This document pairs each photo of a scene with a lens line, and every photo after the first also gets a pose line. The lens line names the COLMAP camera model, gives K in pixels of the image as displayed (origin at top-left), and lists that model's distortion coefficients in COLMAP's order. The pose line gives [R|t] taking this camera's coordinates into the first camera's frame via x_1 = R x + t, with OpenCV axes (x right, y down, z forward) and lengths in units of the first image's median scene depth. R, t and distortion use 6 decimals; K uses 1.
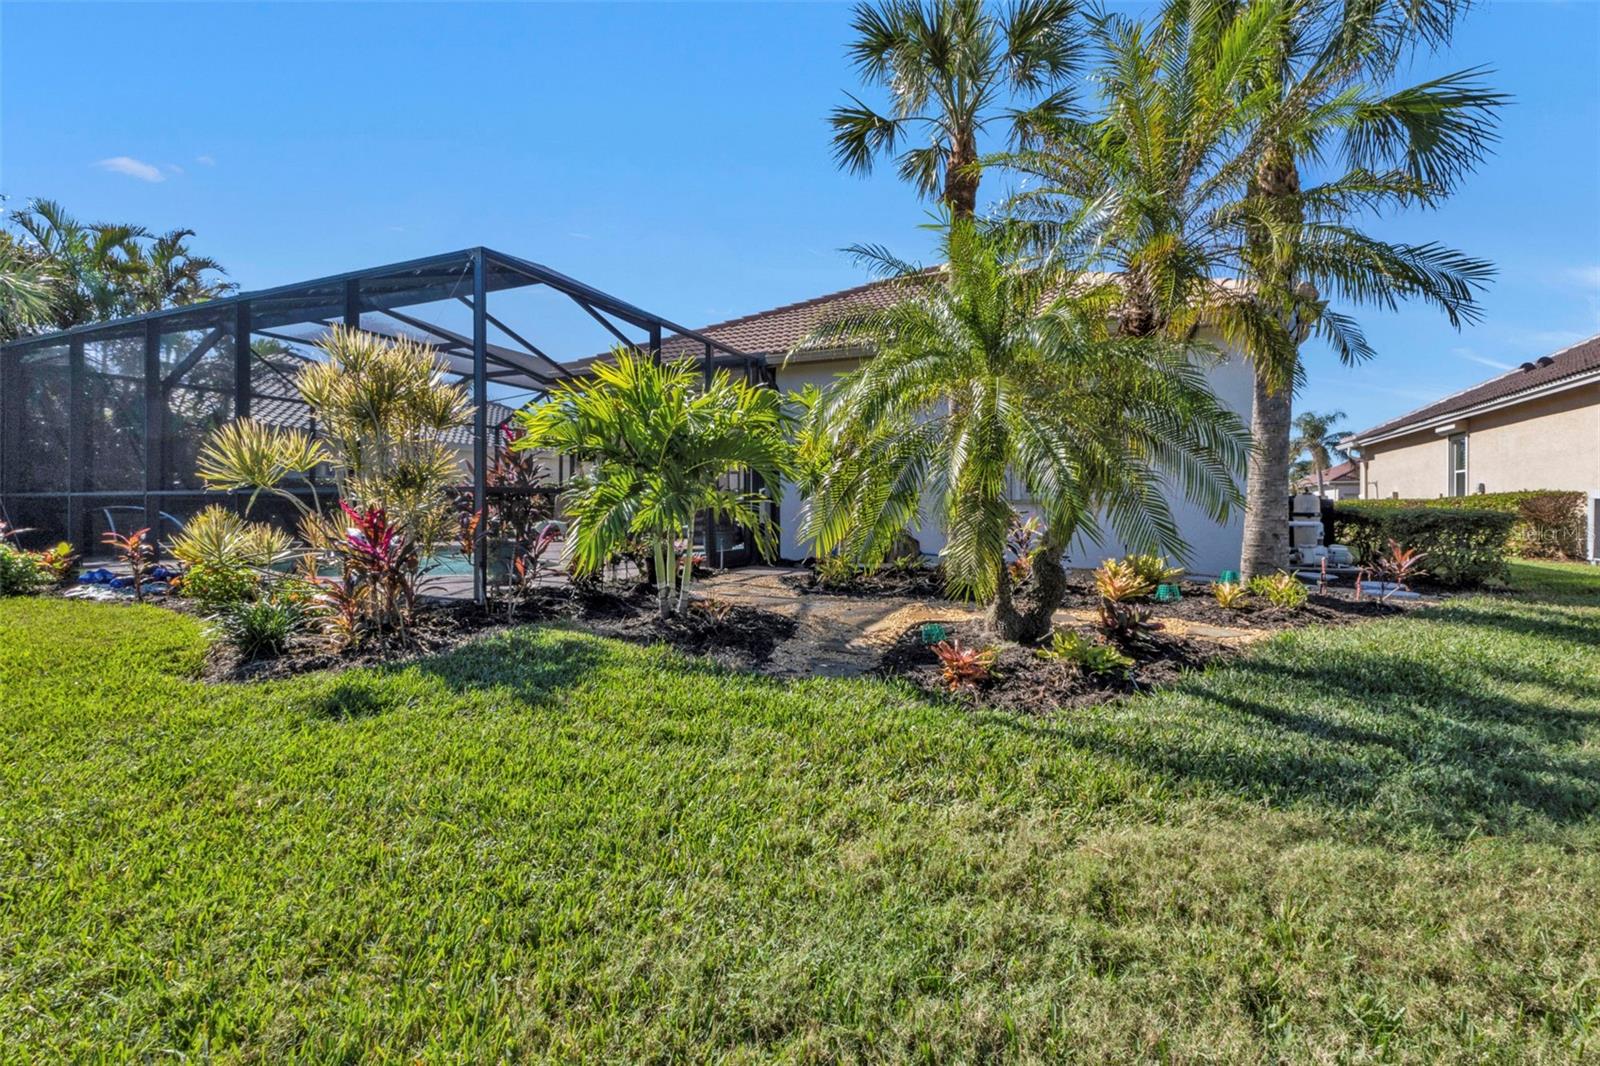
lens RADIAL K [[718.9, 0, 799.2], [0, 718.9, 509.3], [0, 0, 1]] dist [0.018551, -0.012644]
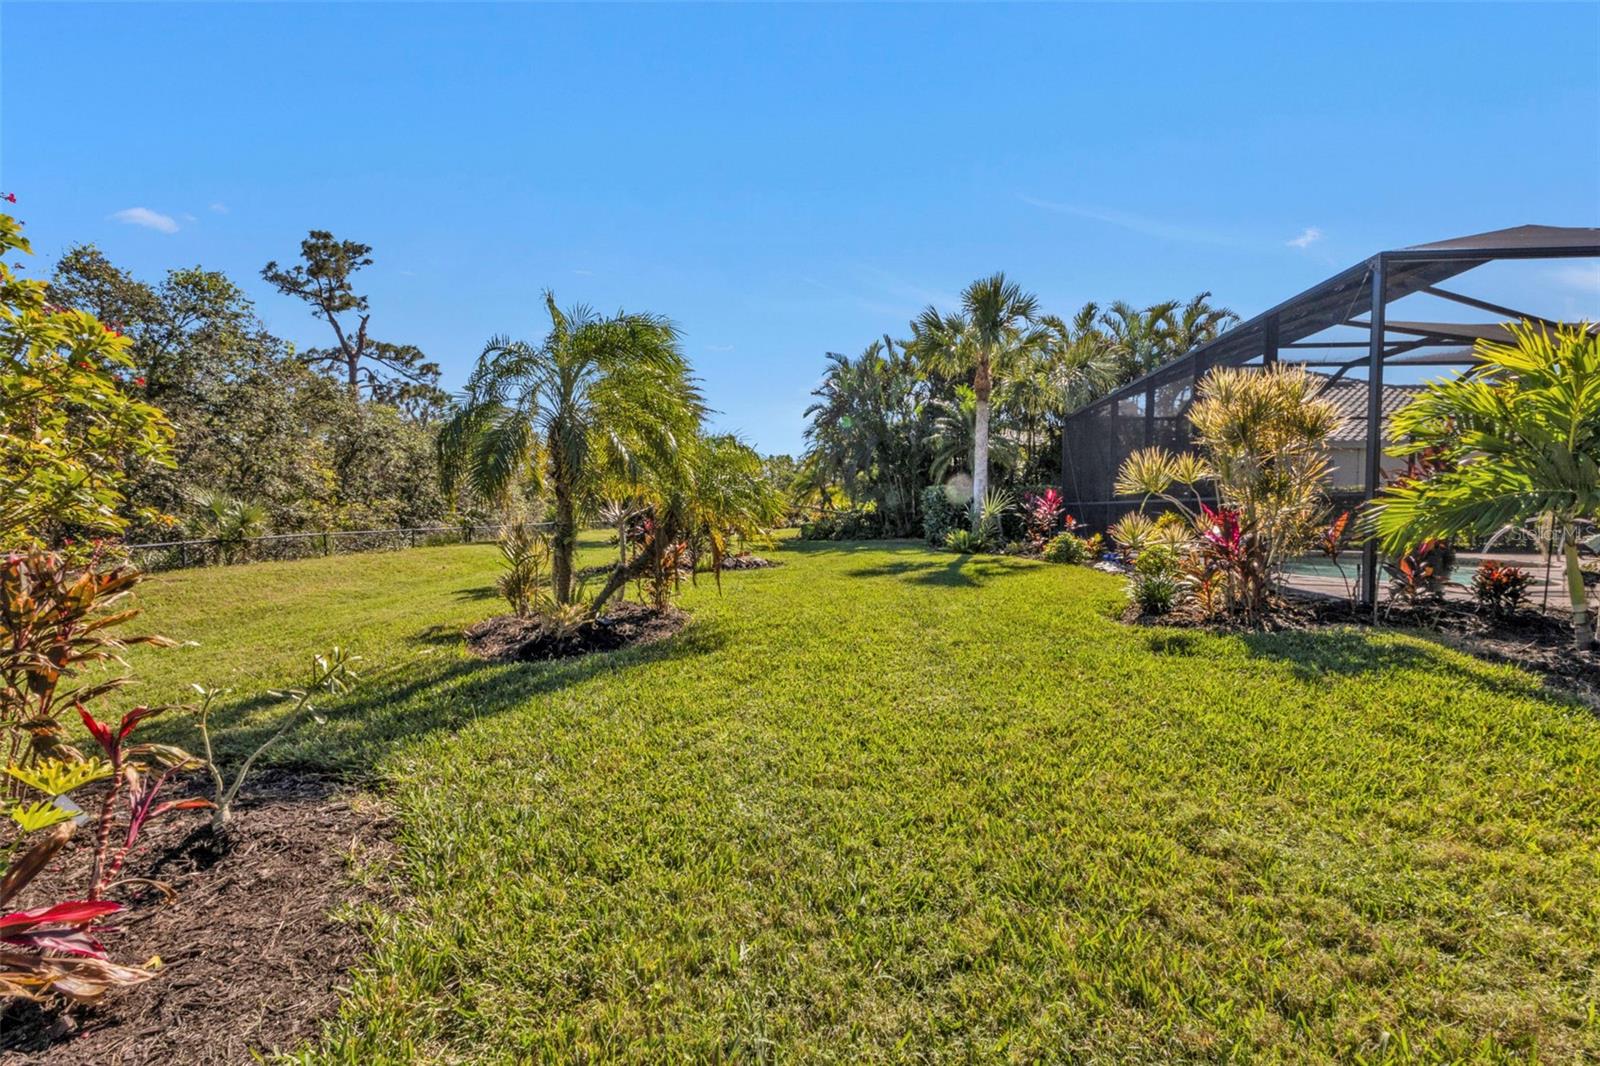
lens RADIAL K [[718.9, 0, 799.2], [0, 718.9, 509.3], [0, 0, 1]] dist [0.018551, -0.012644]
pose [[0.288270, 0.000575, -0.957549, 0.291199], [-0.012145, 0.999922, -0.003055, 0.006554], [0.957472, 0.012510, 0.288255, -0.061962]]
